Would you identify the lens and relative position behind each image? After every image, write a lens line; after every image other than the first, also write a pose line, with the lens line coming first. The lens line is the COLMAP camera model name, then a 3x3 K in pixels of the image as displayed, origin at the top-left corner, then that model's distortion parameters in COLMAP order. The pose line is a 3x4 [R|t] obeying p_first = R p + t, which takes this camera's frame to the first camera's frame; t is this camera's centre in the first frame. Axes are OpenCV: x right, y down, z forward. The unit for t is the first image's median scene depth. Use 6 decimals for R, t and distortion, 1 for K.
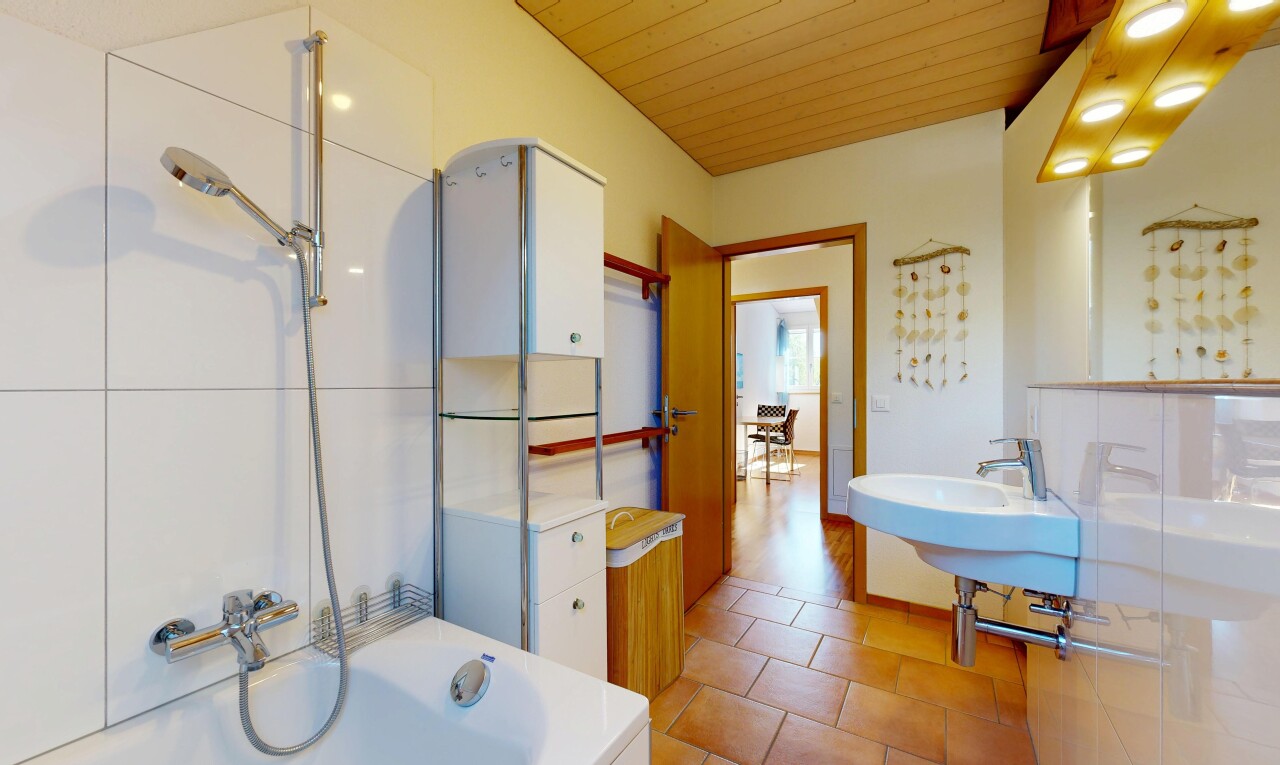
lens RADIAL K [[498.6, 0, 640.0], [0, 498.6, 382.5], [0, 0, 1]] dist [-0.000530, -0.000009]
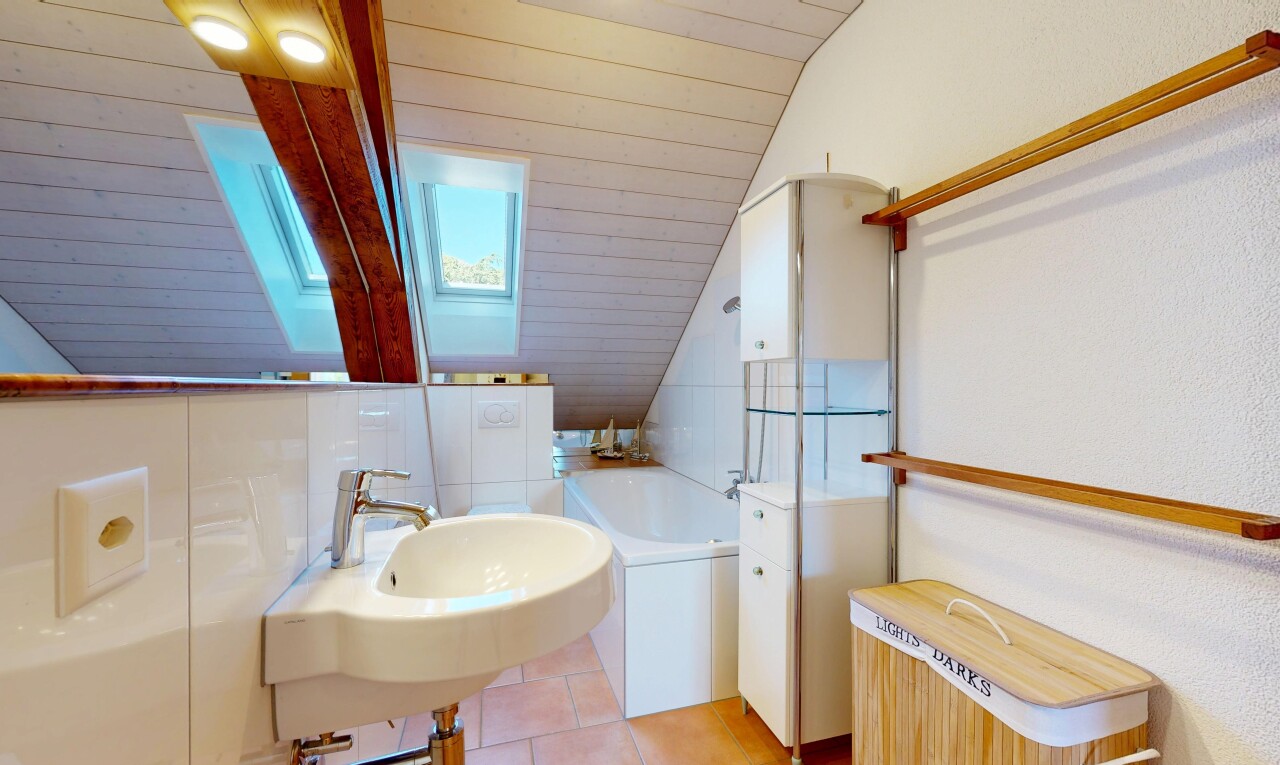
lens RADIAL K [[498.6, 0, 640.0], [0, 498.6, 382.5], [0, 0, 1]] dist [-0.000530, -0.000009]
pose [[-0.664798, -0.001140, -0.747022, 0.869708], [0.004792, 0.999972, -0.005791, 0.003846], [0.747008, -0.007430, -0.664774, 1.455509]]
